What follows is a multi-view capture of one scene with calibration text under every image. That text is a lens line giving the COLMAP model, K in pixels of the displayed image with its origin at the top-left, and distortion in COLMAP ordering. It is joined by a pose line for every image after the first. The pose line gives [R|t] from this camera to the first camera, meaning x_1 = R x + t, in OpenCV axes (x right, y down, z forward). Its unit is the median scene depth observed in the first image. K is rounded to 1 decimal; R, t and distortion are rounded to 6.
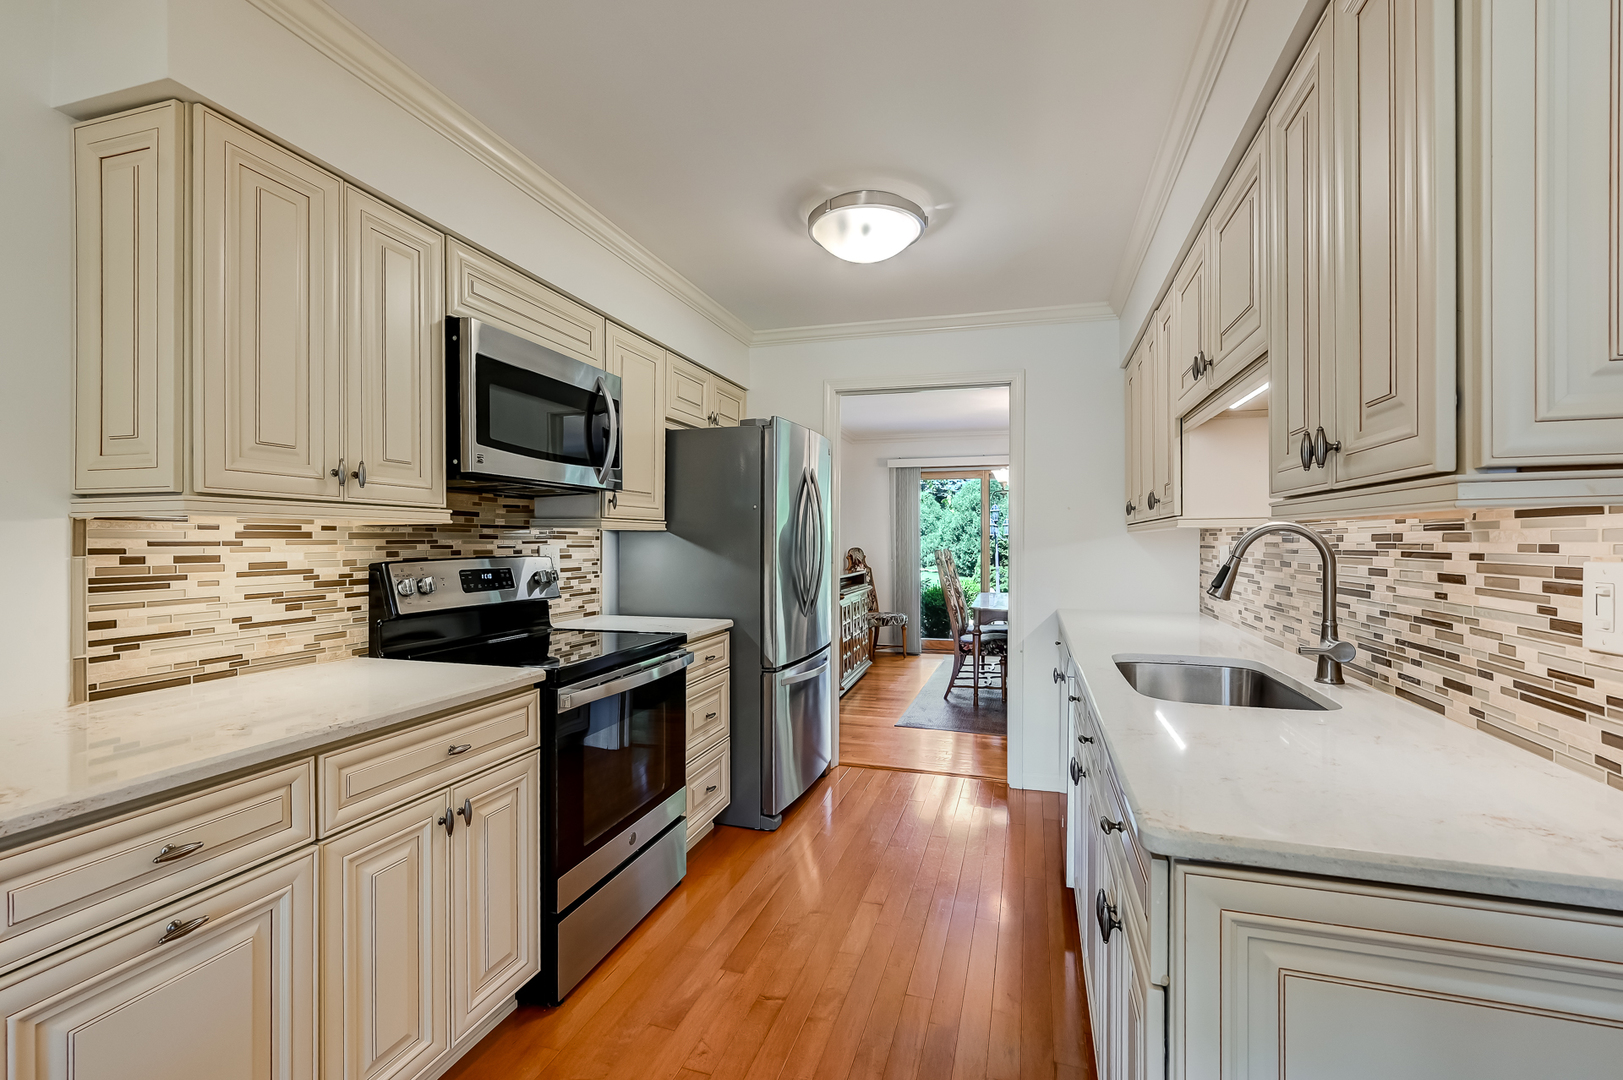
lens RADIAL K [[701.4, 0, 812.8], [0, 701.4, 539.5], [0, 0, 1]] dist [0.000964, -0.000034]
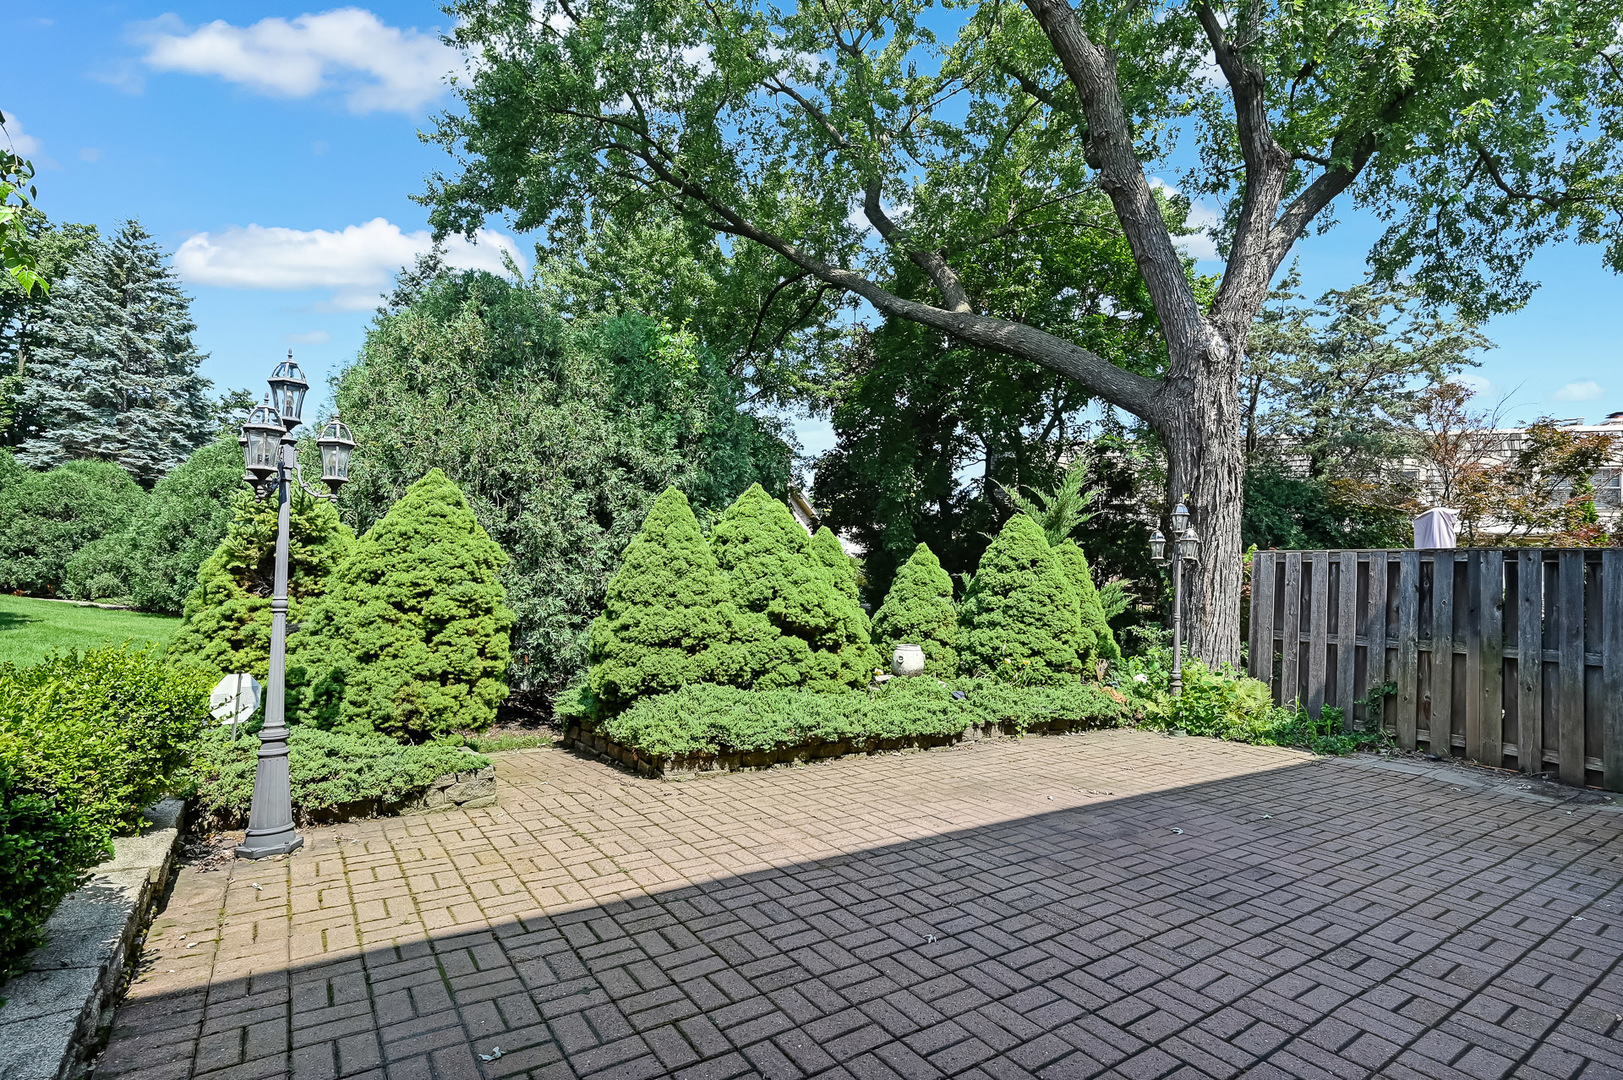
lens RADIAL K [[775.2, 0, 817.2], [0, 775.2, 546.3], [0, 0, 1]] dist [-0.002441, 0.000225]
pose [[0.630515, 0.070117, 0.773004, 0.062793], [-0.042794, 0.997537, -0.055578, 0.010649], [-0.774997, 0.001963, 0.631962, 0.257094]]
